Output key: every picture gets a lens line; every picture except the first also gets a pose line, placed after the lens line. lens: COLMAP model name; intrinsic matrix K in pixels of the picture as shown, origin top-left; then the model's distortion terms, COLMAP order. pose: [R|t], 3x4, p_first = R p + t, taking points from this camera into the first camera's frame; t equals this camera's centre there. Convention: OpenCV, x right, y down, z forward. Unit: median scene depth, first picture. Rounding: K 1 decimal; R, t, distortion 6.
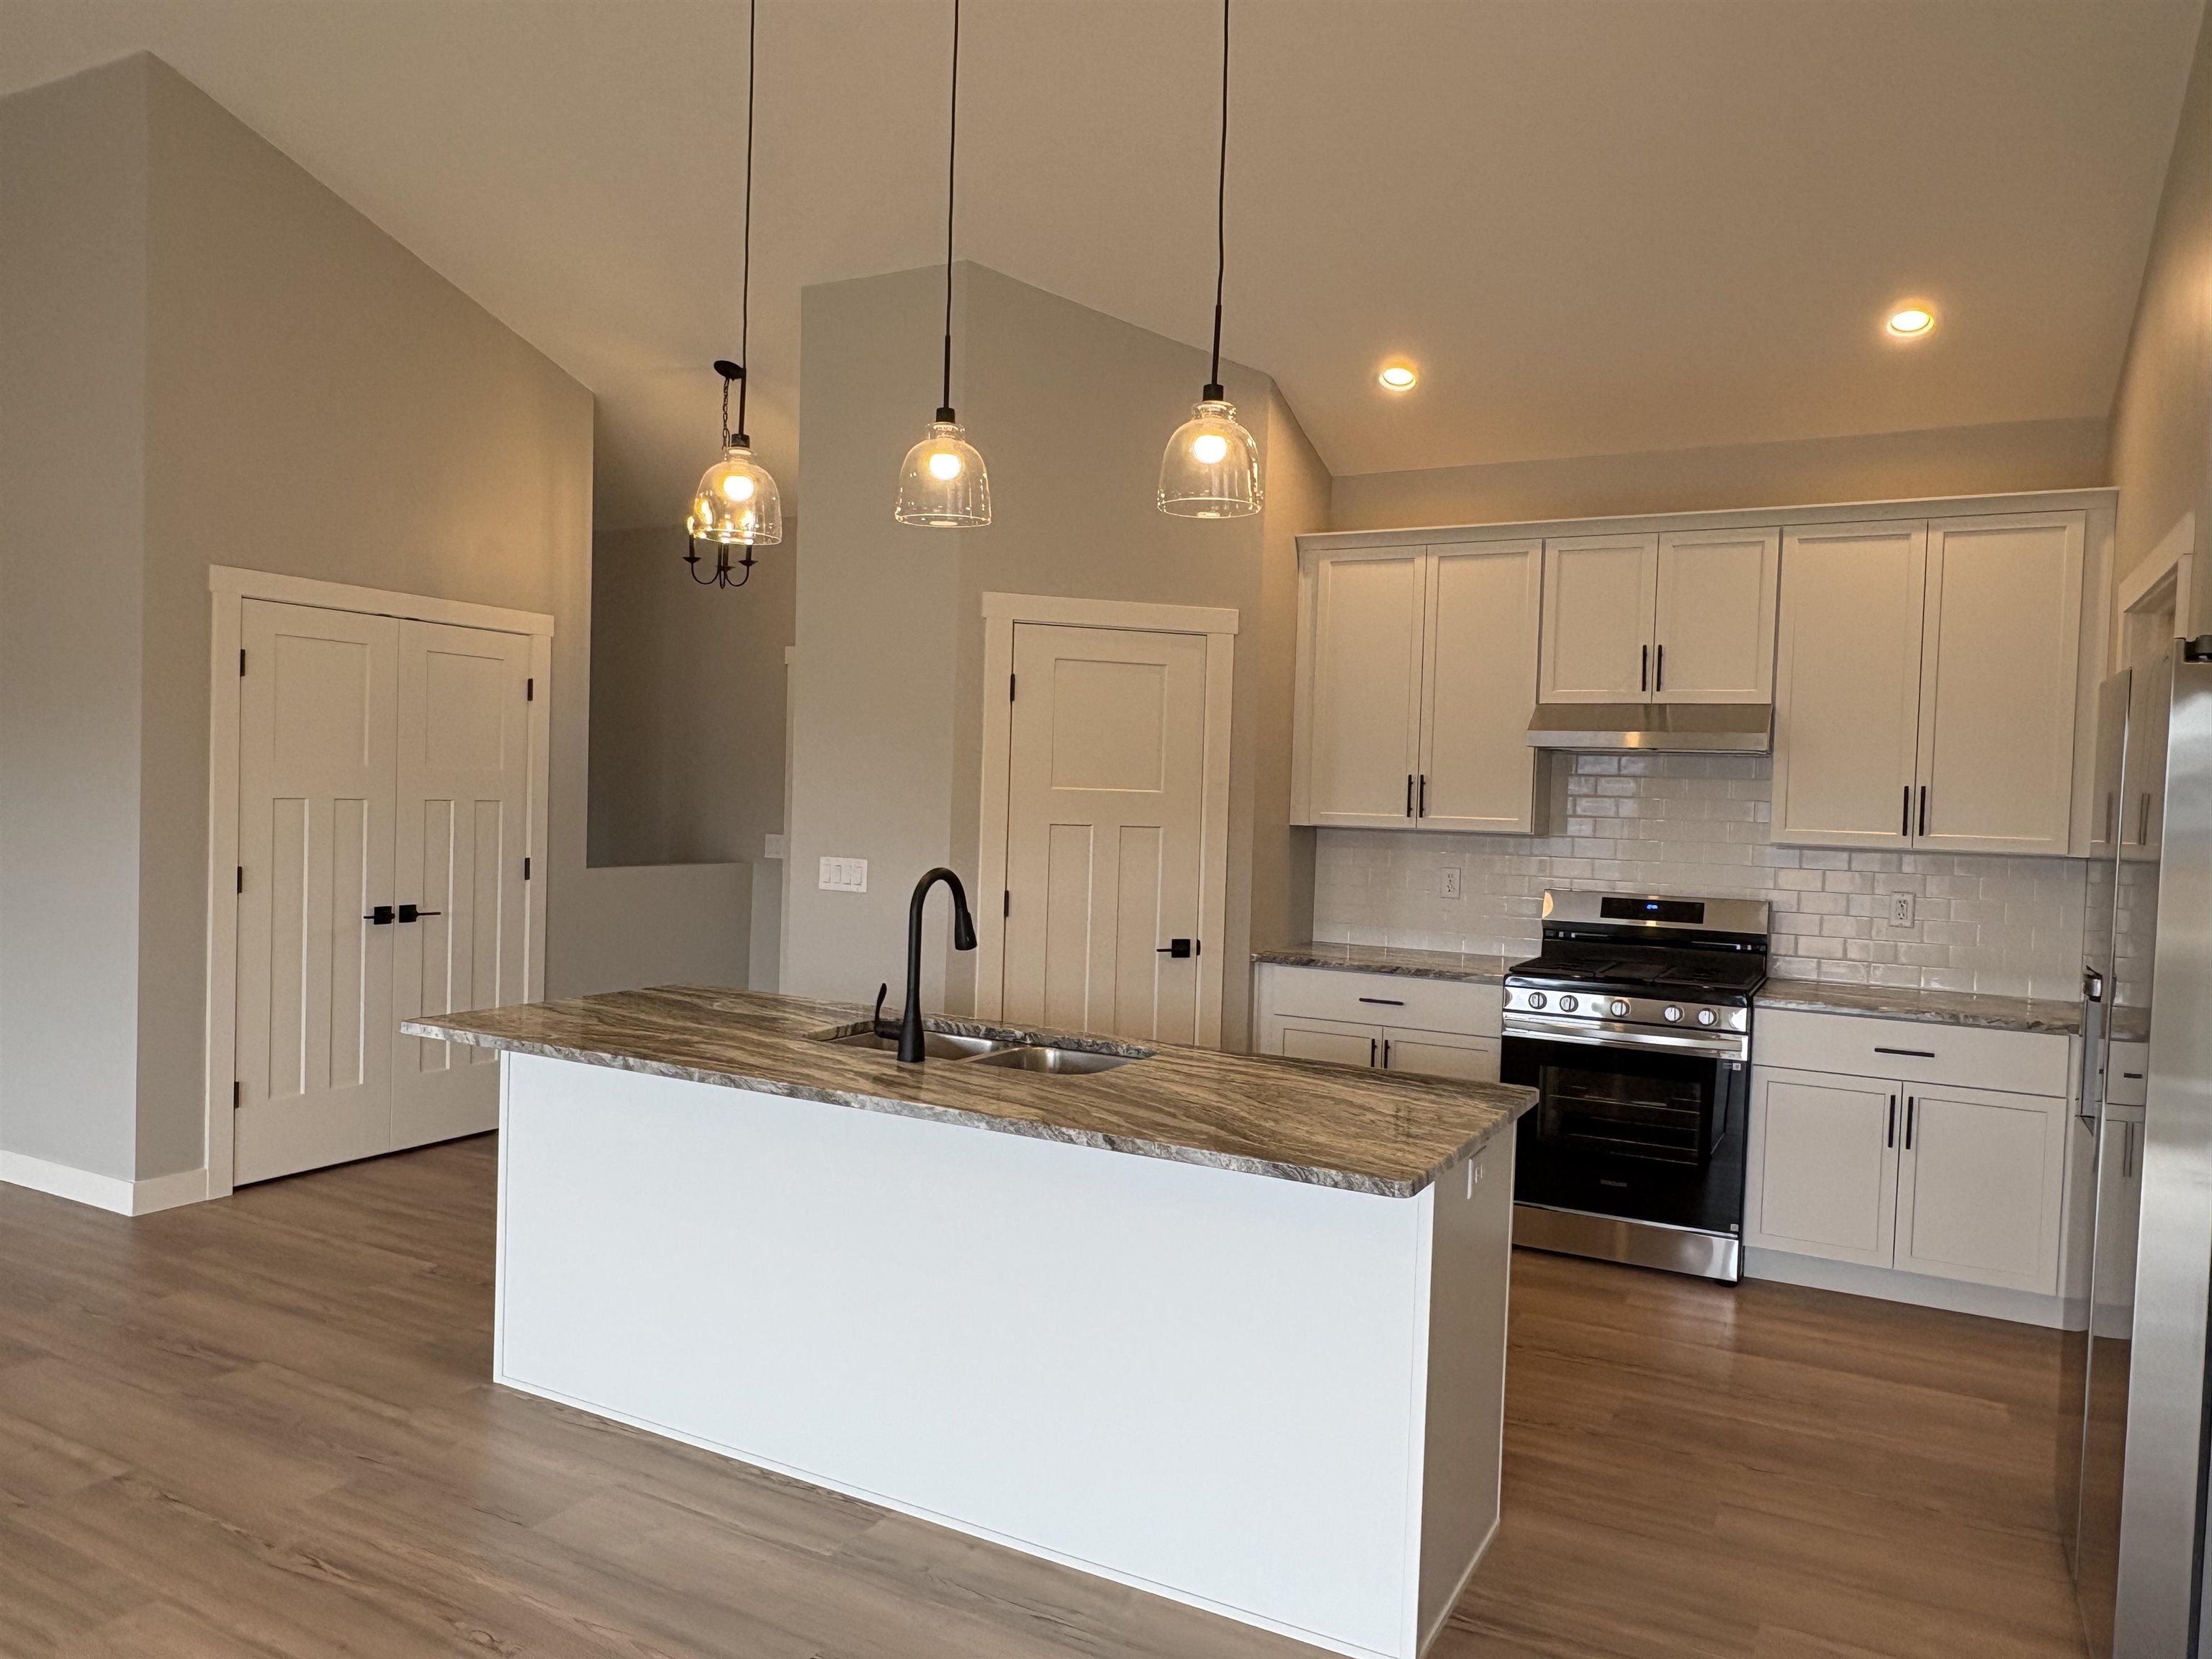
lens RADIAL K [[1493.5, 0, 1102.0], [0, 1493.5, 833.3], [0, 0, 1]] dist [-0.008907, 0.009073]
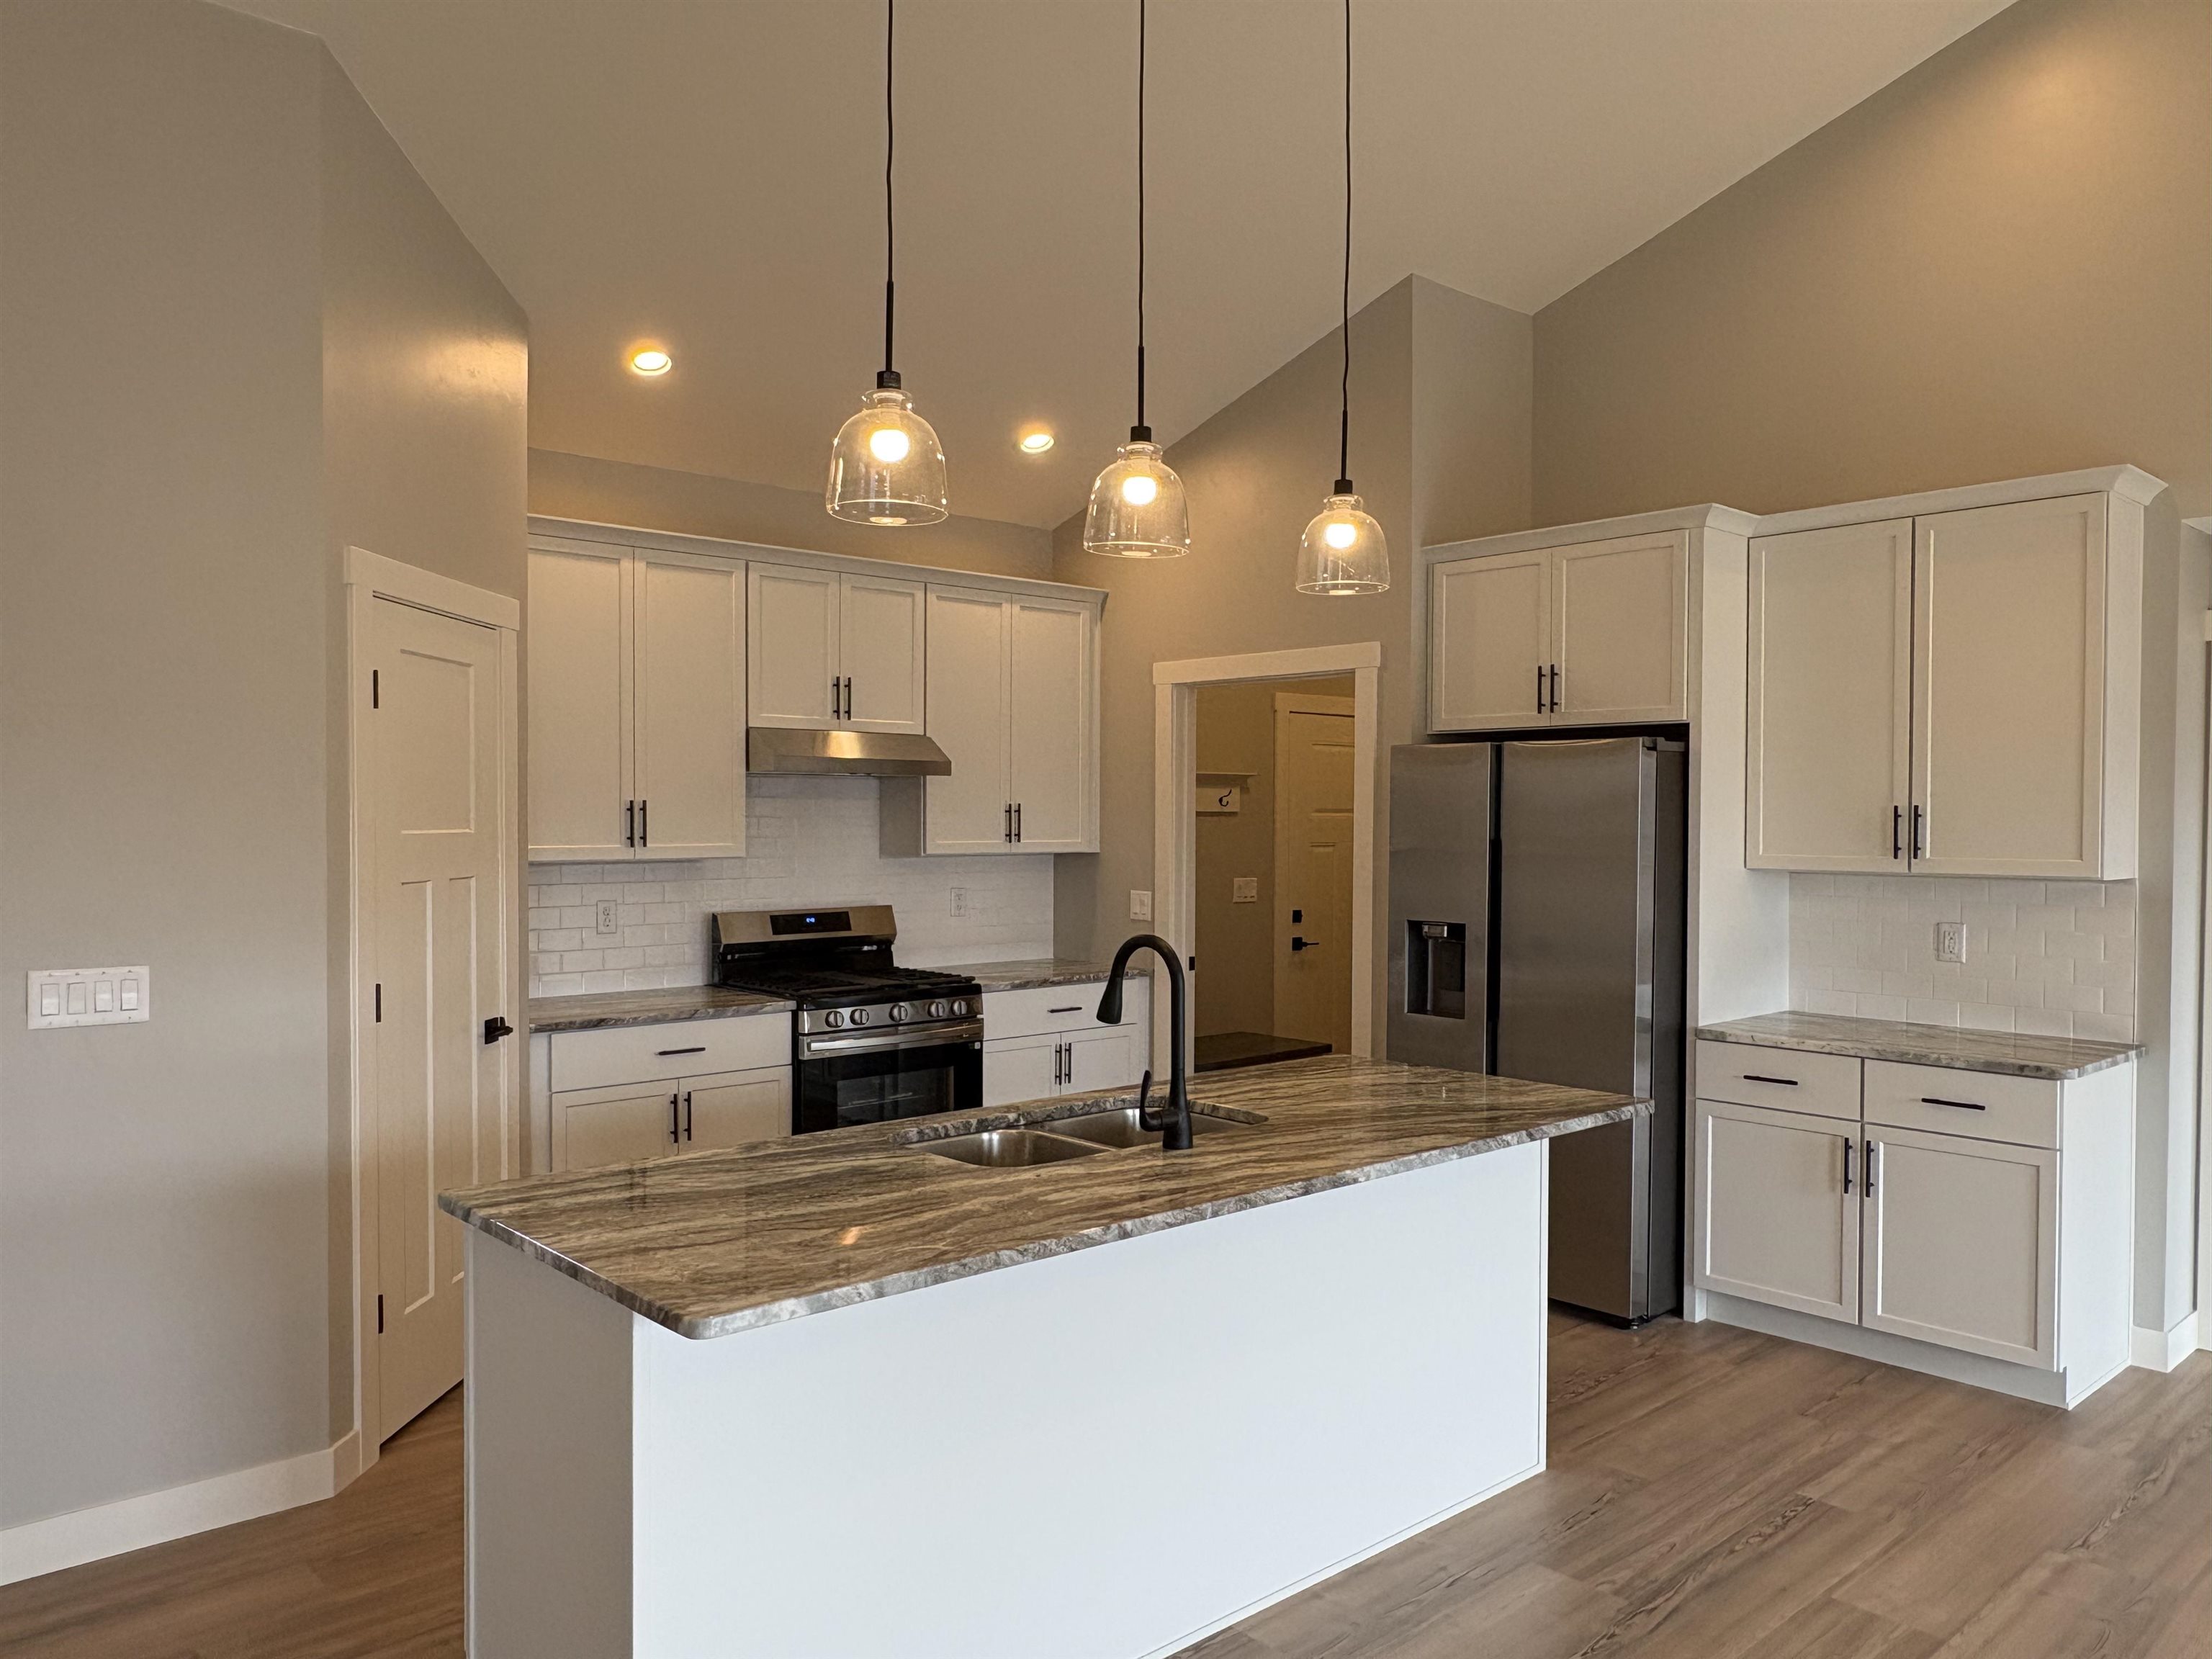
lens RADIAL K [[1576.8, 0, 1101.6], [0, 1576.8, 839.7], [0, 0, 1]] dist [-0.006240, 0.007153]
pose [[0.330538, -0.046130, 0.942665, -0.672263], [0.032455, 0.998770, 0.037495, -0.047043], [-0.943234, 0.018200, 0.331629, 0.466079]]
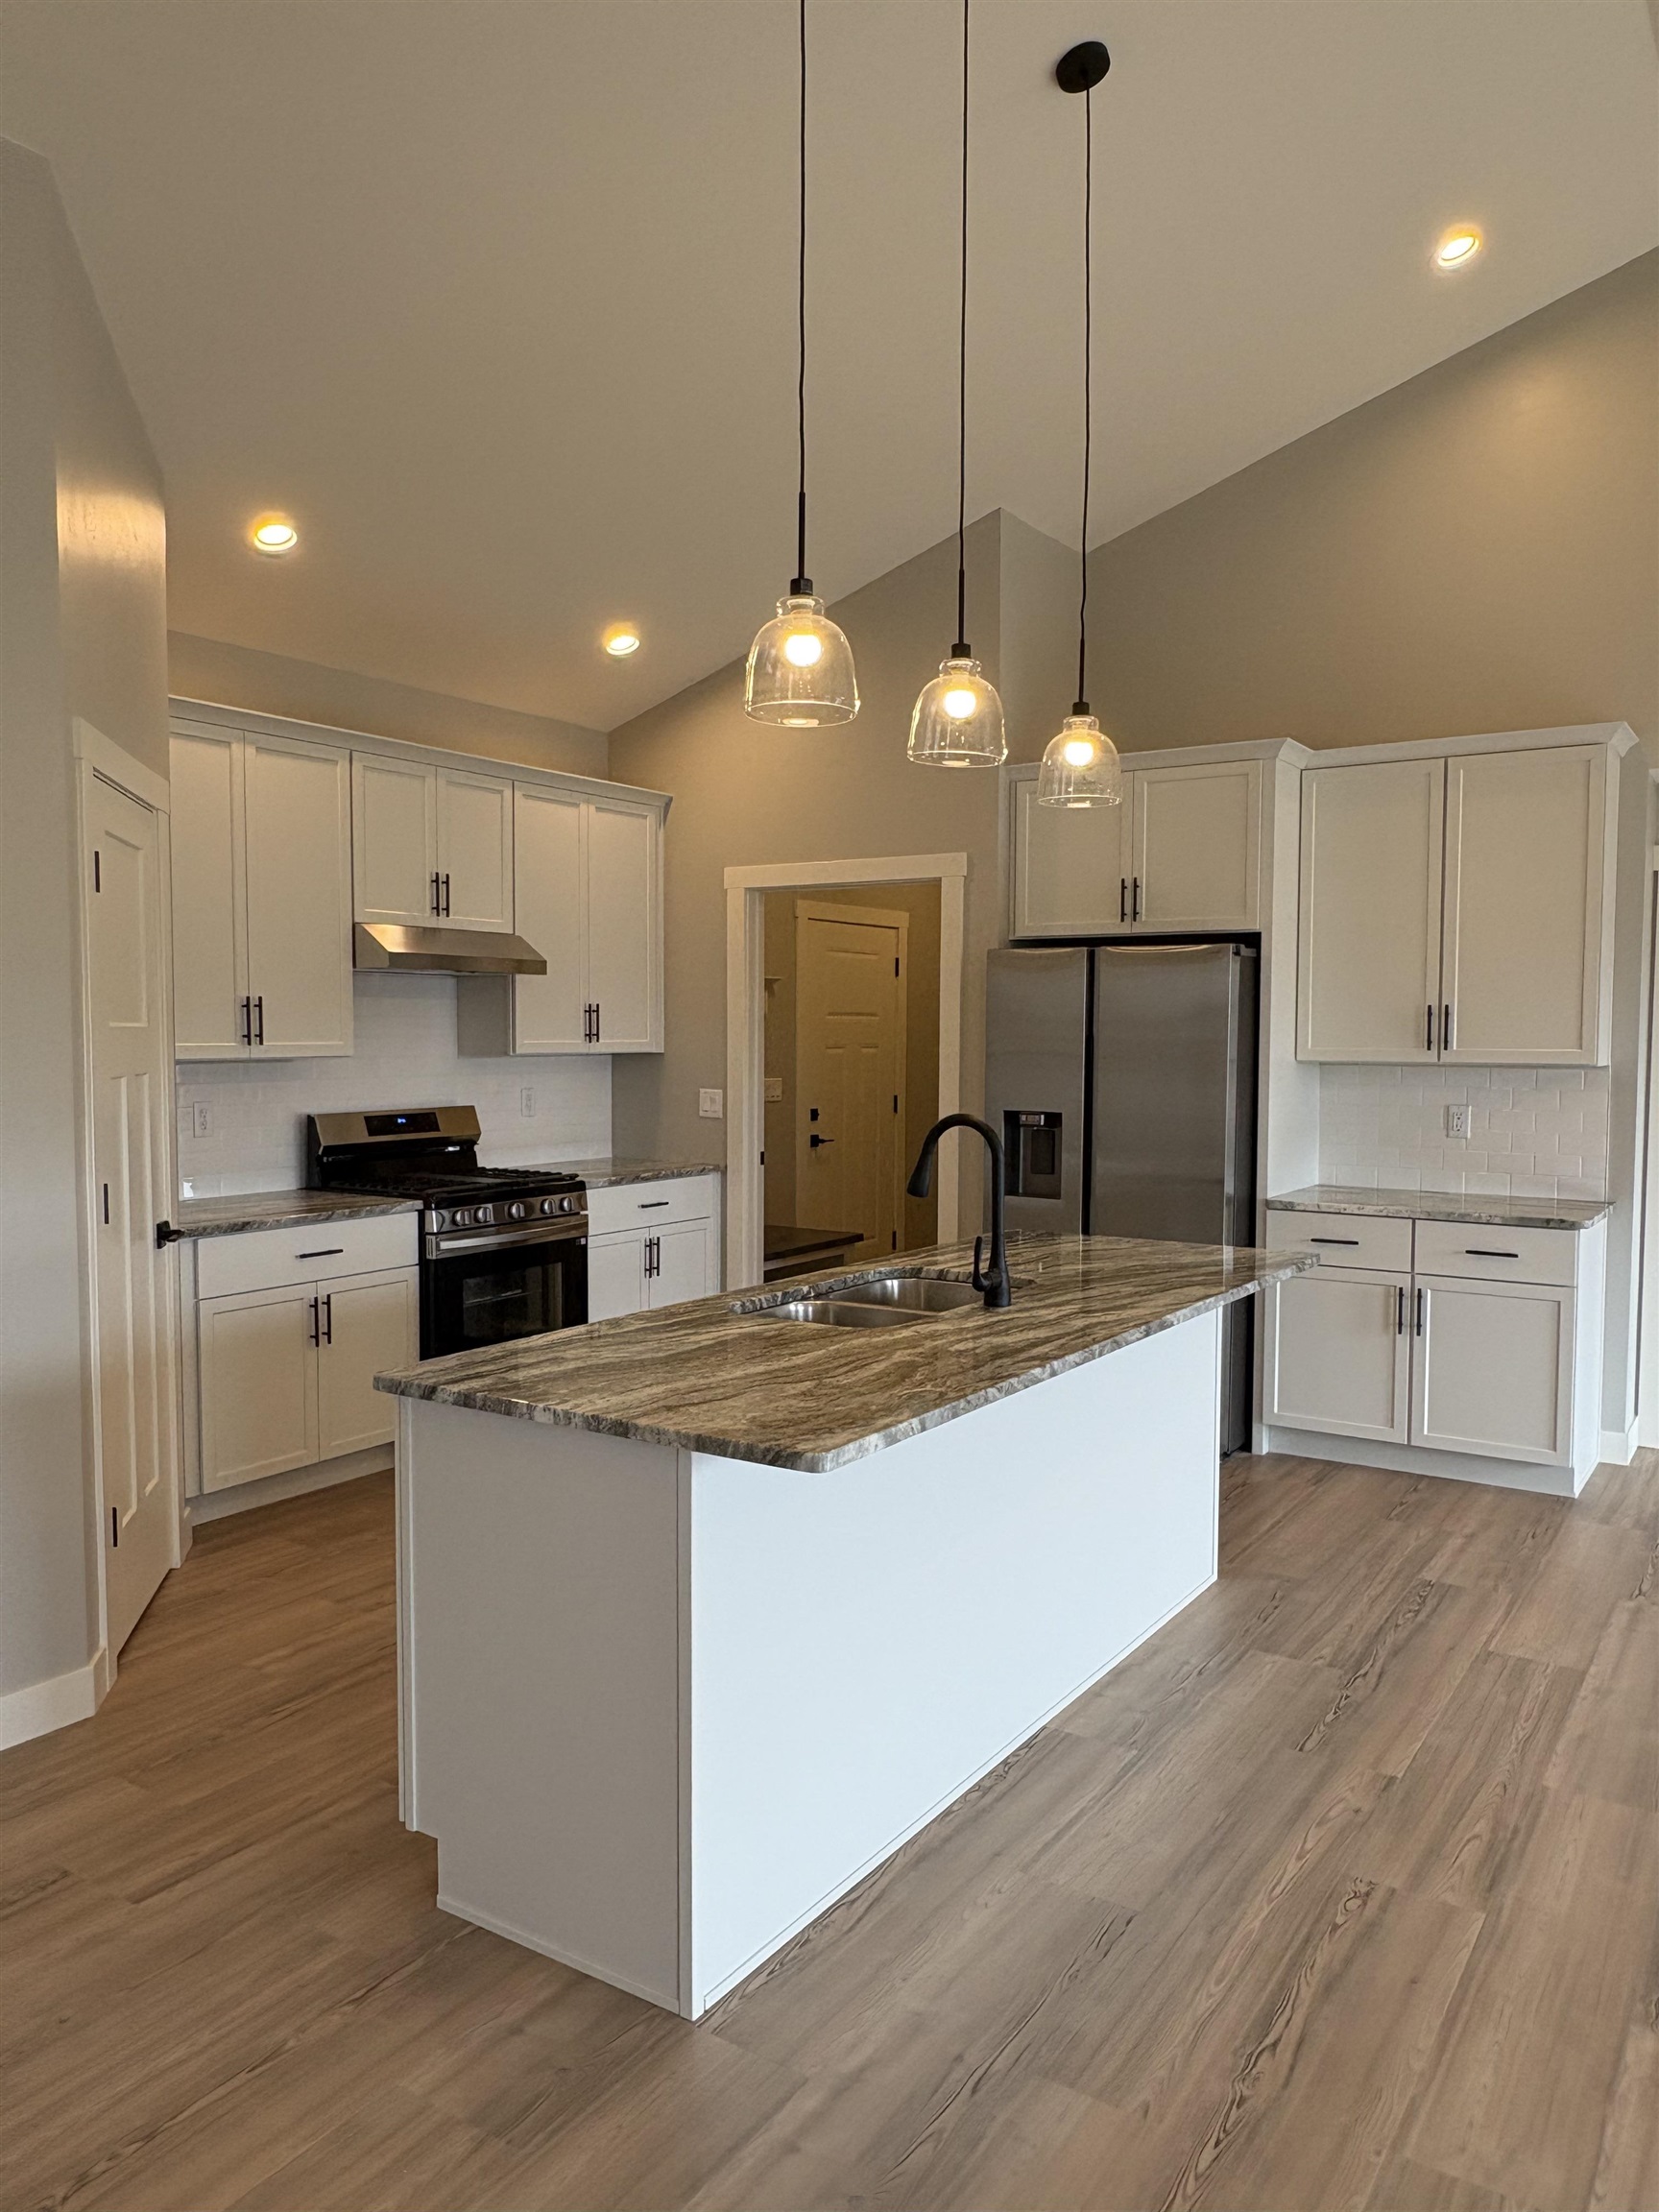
lens RADIAL K [[1570.1, 0, 828.3], [0, 1570.1, 1115.5], [0, 0, 1]] dist [-0.004271, 0.005842]
pose [[0.081076, -0.087540, 0.992856, -0.760070], [0.025797, 0.995986, 0.085710, -0.044588], [-0.996374, 0.018664, 0.083008, 0.661041]]
